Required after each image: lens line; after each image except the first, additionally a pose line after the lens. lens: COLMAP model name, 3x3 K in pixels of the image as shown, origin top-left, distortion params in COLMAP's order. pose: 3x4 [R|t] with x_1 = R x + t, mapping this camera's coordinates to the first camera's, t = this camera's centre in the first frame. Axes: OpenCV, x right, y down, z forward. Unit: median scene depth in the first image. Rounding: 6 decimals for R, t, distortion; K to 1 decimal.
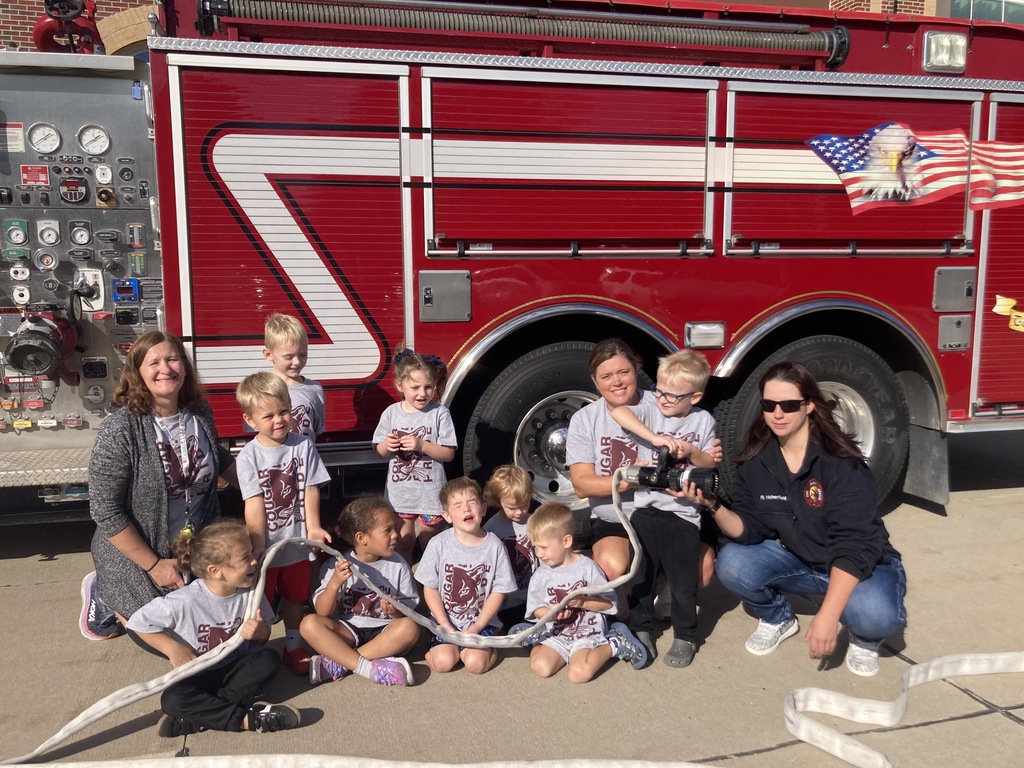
lens RADIAL K [[814.9, 0, 482.3], [0, 814.9, 383.8], [0, 0, 1]] dist [0.004415, 0.002462]
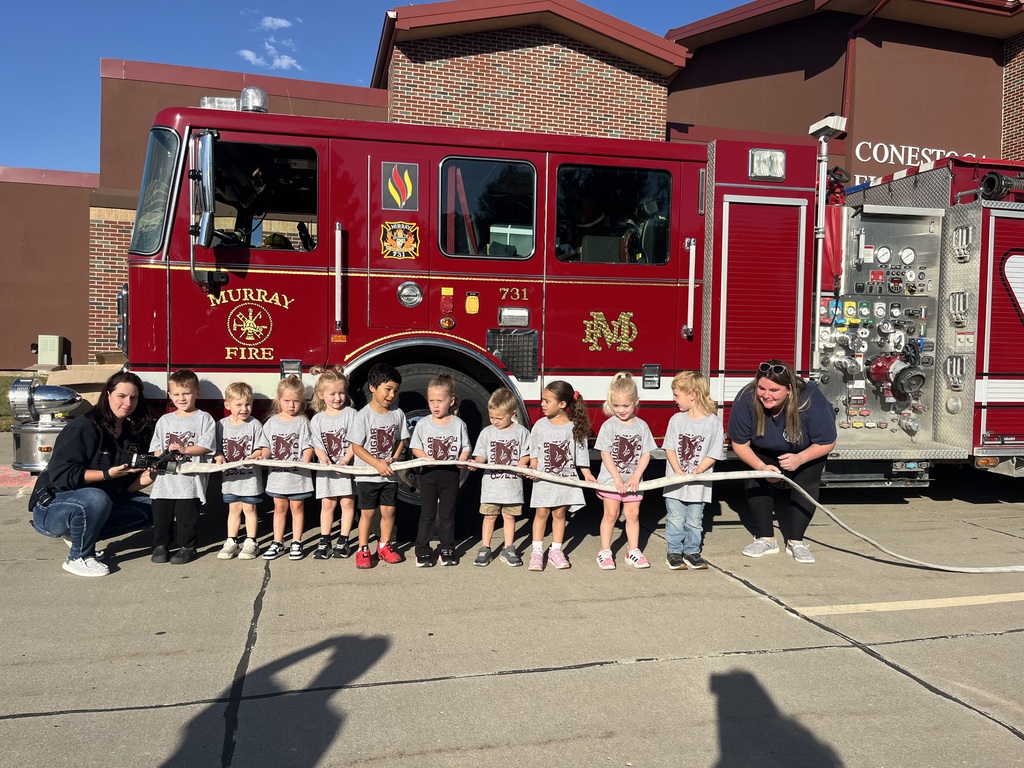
lens RADIAL K [[753.3, 0, 502.1], [0, 753.3, 383.5], [0, 0, 1]] dist [0.048355, -0.076928]
pose [[0.999435, 0.022439, -0.025035, -1.215673], [-0.024673, 0.995378, -0.092813, 0.123231], [0.022837, 0.093378, 0.995369, -0.526851]]
